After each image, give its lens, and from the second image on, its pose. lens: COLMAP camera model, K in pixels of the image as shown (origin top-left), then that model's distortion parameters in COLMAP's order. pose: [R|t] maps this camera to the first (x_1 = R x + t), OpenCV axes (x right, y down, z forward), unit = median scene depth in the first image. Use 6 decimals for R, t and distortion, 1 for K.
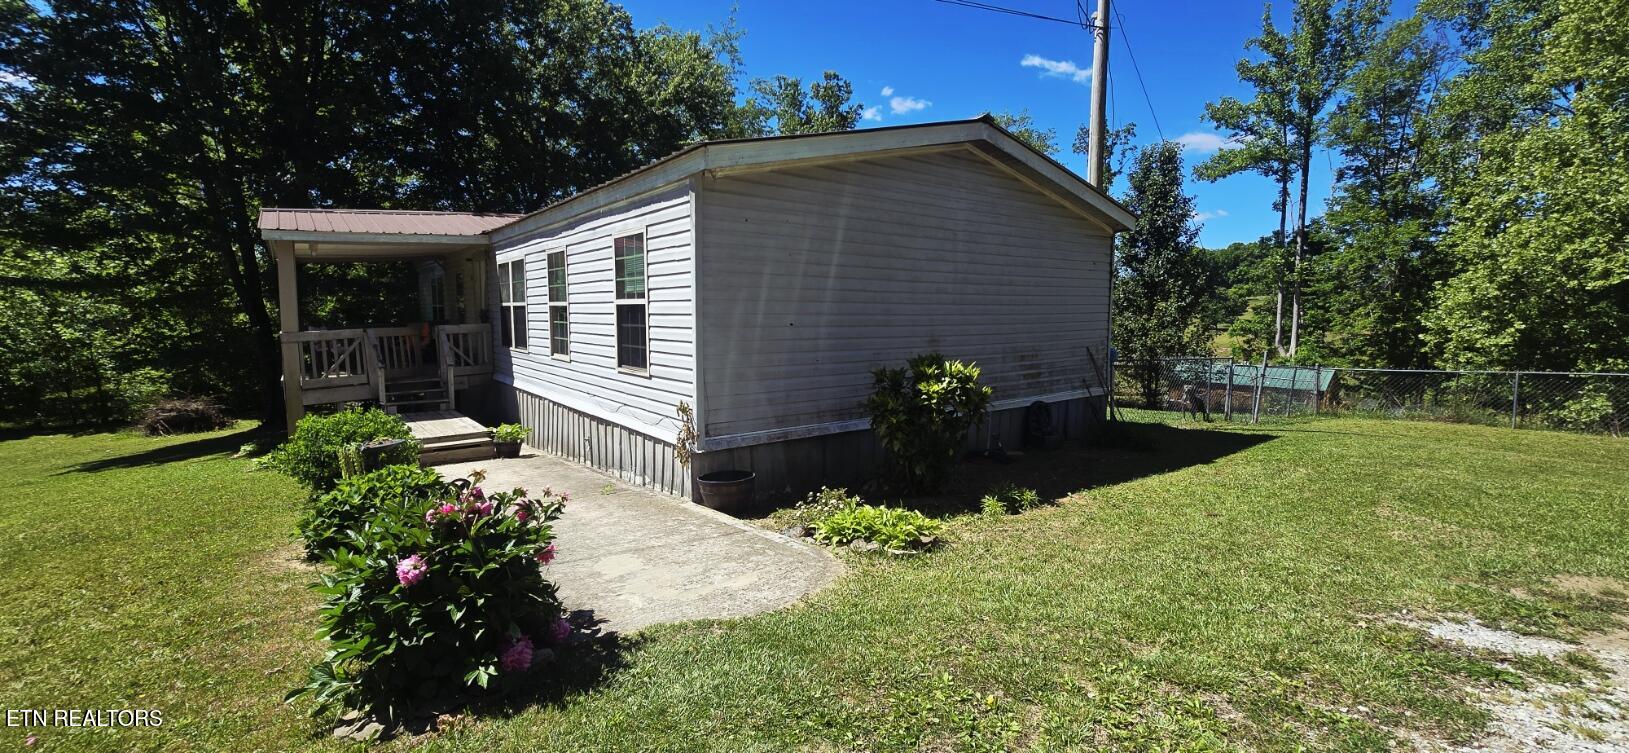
lens RADIAL K [[661.1, 0, 809.3], [0, 661.1, 364.8], [0, 0, 1]] dist [-0.002737, 0.000111]
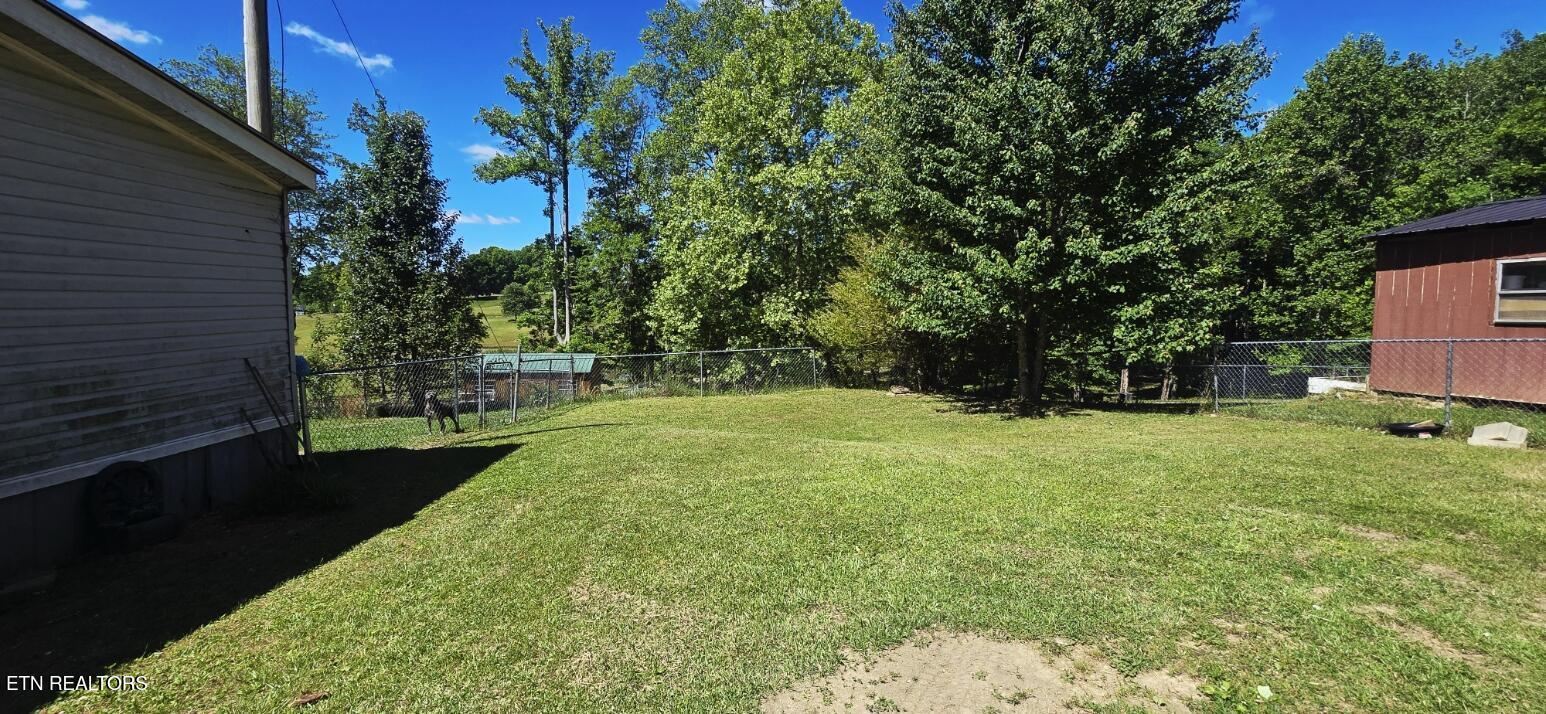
lens RADIAL K [[627.4, 0, 768.9], [0, 627.4, 360.7], [0, 0, 1]] dist [-0.002737, 0.000111]
pose [[0.598764, -0.071088, 0.797764, 0.066646], [0.065532, 0.997062, 0.039663, -0.003537], [-0.798240, 0.028530, 0.601663, 0.057728]]
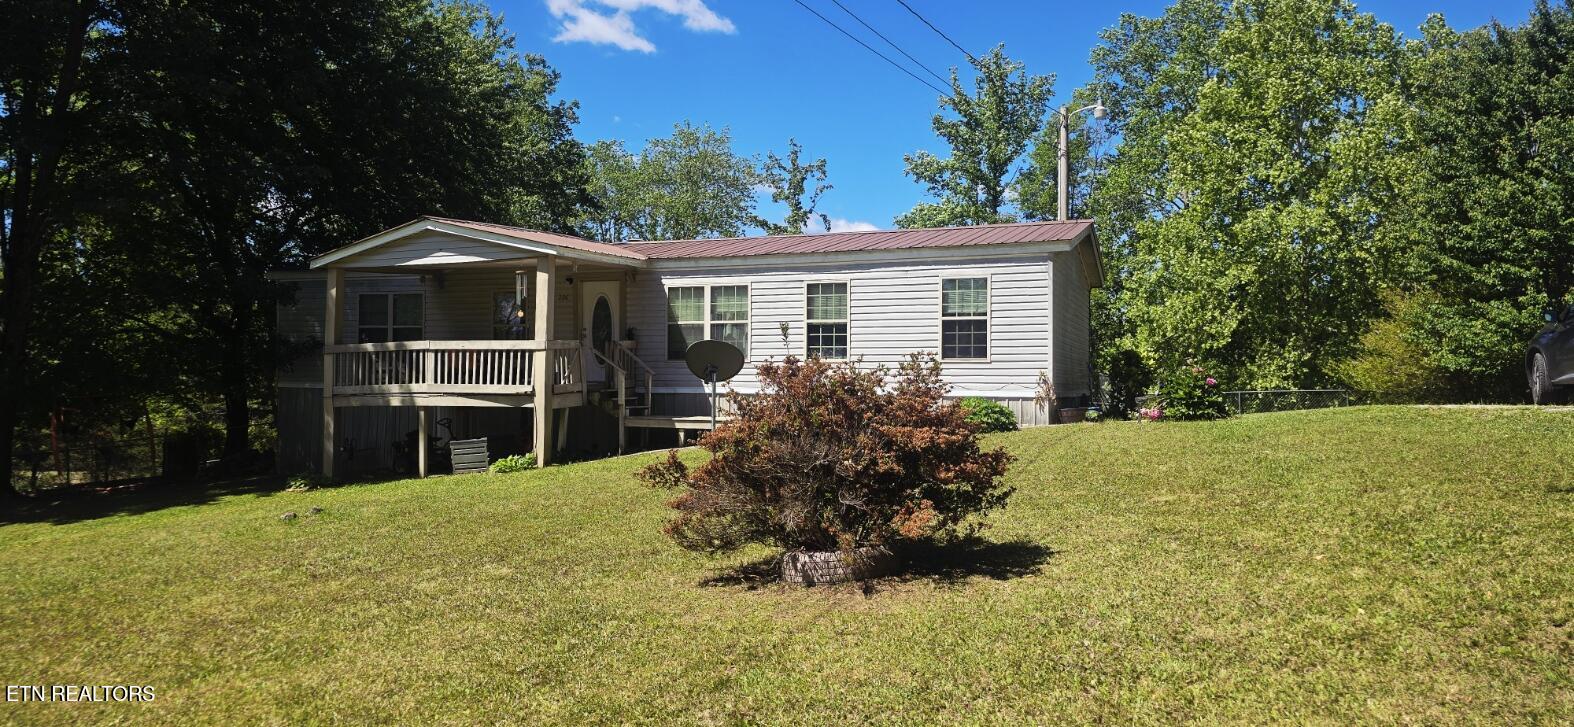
lens RADIAL K [[1119.6, 0, 783.9], [0, 1119.6, 363.7], [0, 0, 1]] dist [0.035955, 0.002374]
pose [[0.835221, 0.017429, 0.549638, -0.534413], [0.041893, 0.994577, -0.095197, 0.064720], [-0.548316, 0.102536, 0.829961, -0.258818]]
